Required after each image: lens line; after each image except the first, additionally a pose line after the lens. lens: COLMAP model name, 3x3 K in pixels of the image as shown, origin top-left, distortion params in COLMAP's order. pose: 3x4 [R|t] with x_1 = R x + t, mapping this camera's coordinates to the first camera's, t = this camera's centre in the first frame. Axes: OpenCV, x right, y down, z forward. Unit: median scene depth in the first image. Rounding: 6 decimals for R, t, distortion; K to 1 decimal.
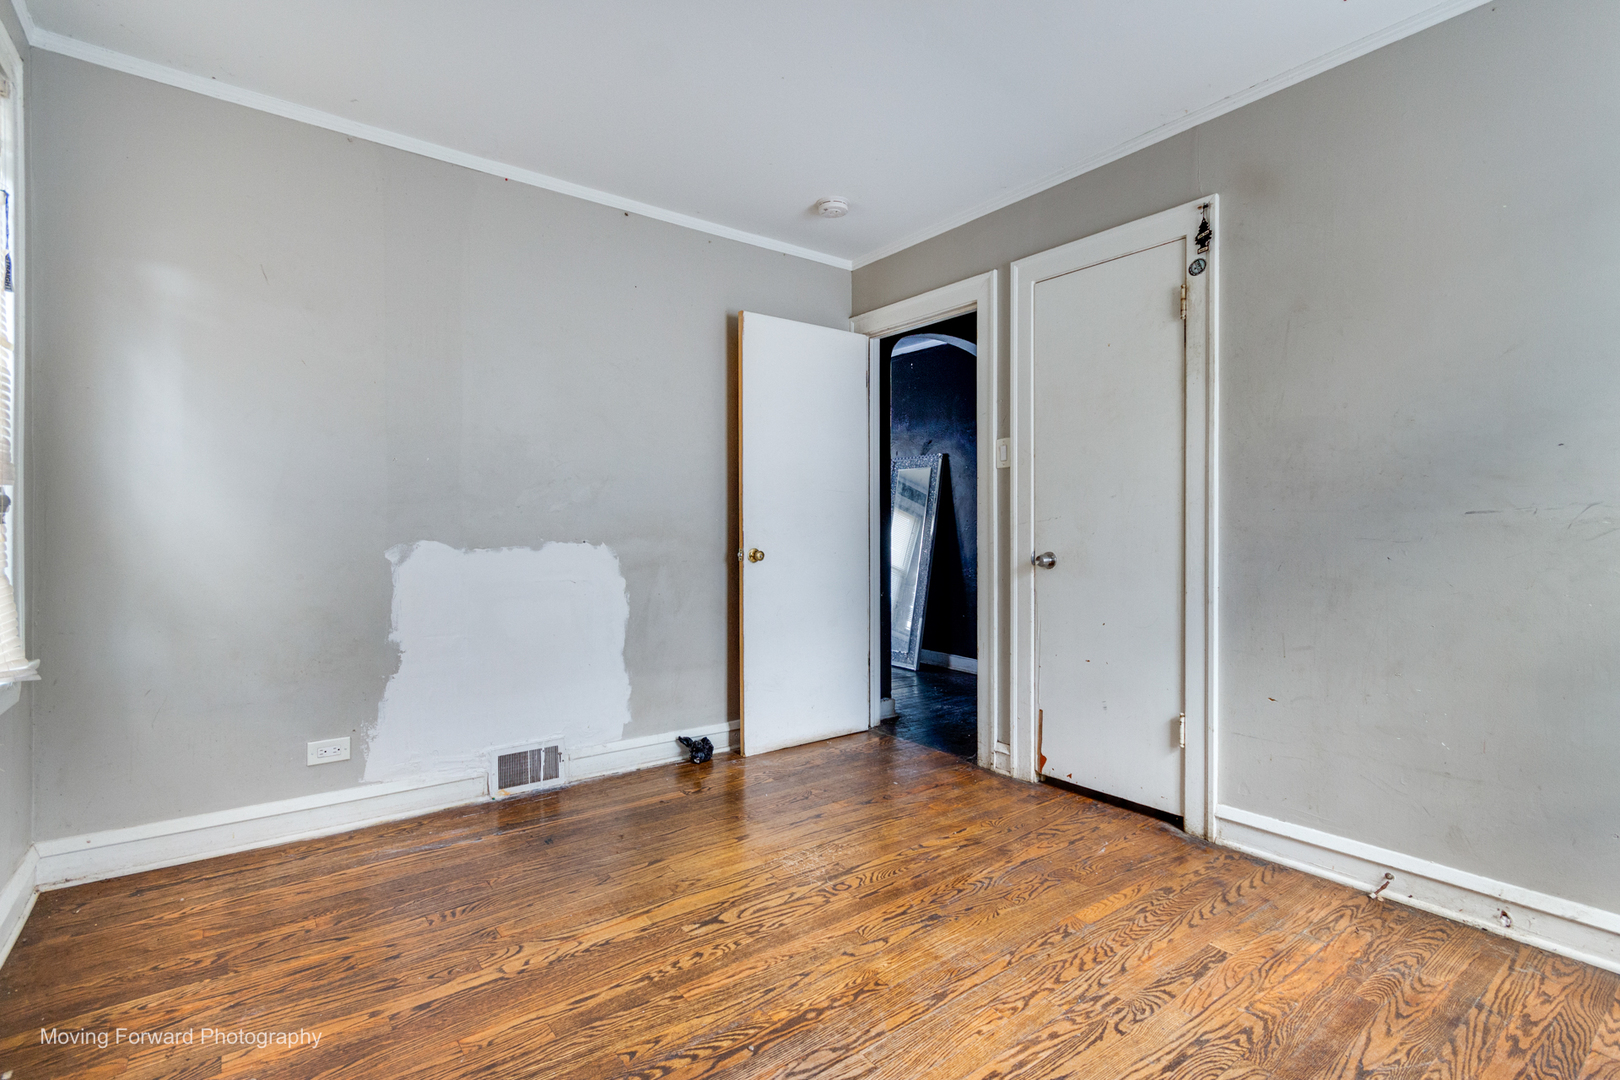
lens RADIAL K [[744.4, 0, 809.2], [0, 744.4, 533.2], [0, 0, 1]] dist [-0.006189, -0.000427]
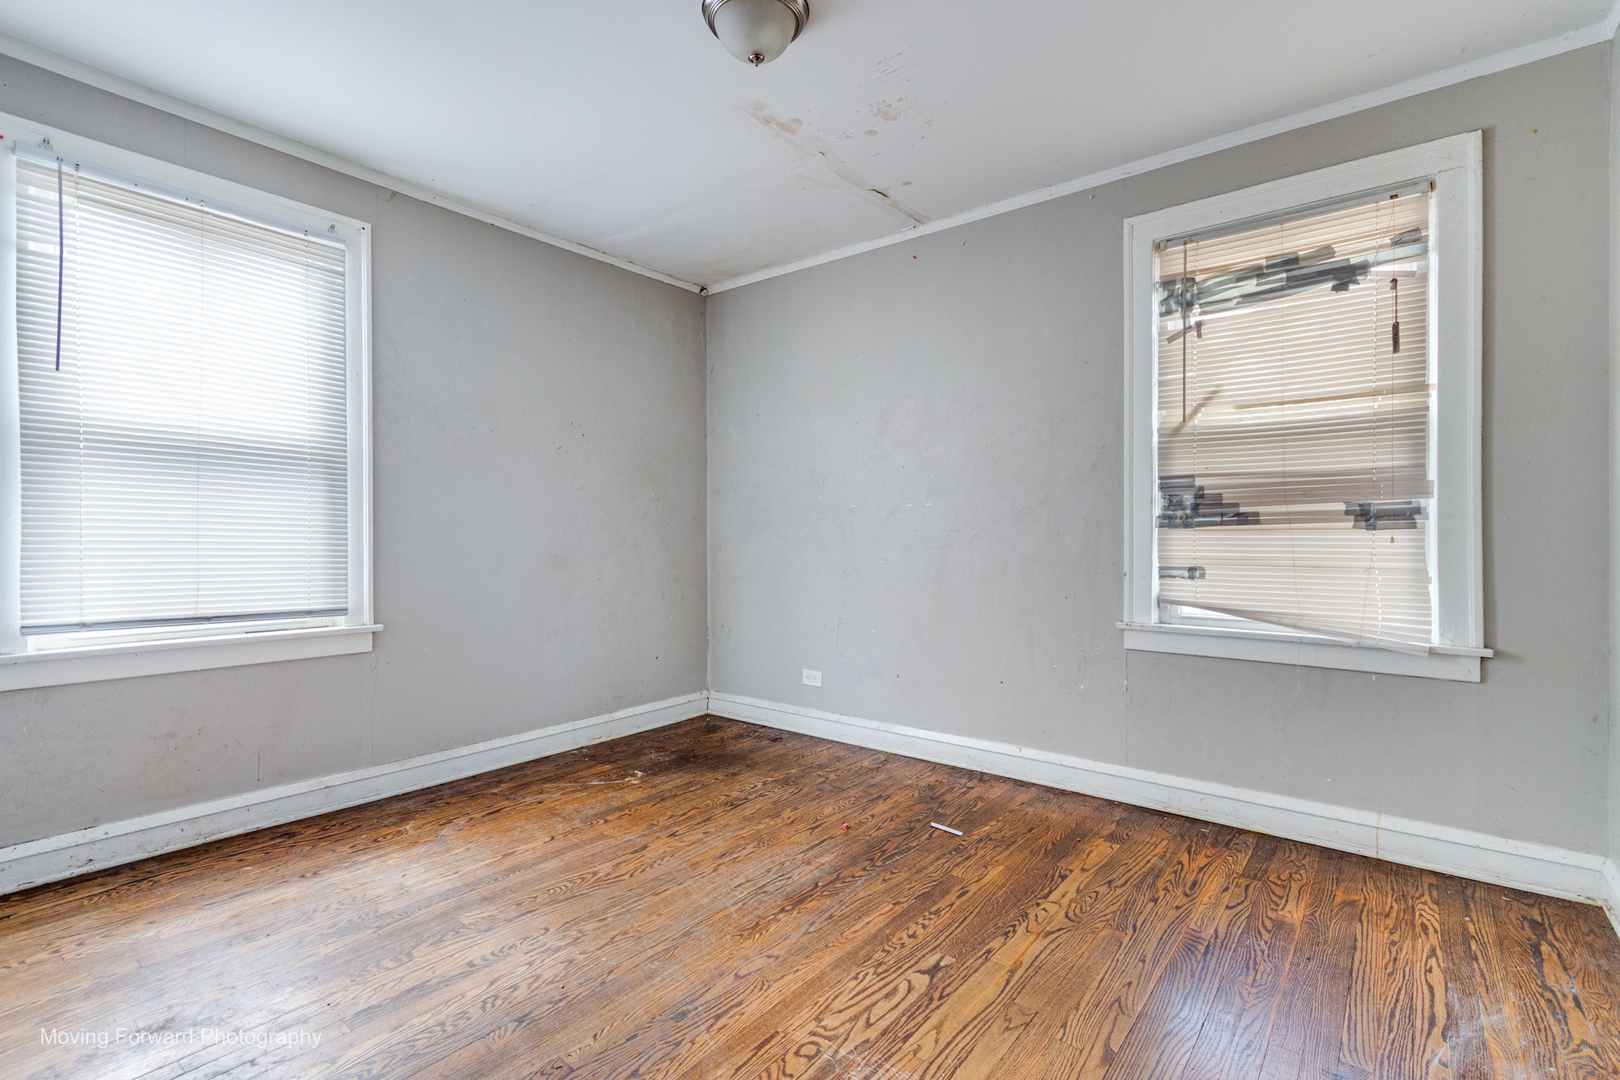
lens RADIAL K [[744.4, 0, 816.9], [0, 744.4, 531.2], [0, 0, 1]] dist [-0.006189, -0.000427]
pose [[-0.965637, -0.003171, -0.259874, 0.252263], [-0.004473, 0.999980, 0.004417, -0.012213], [0.259855, 0.005428, -0.965632, 1.938950]]
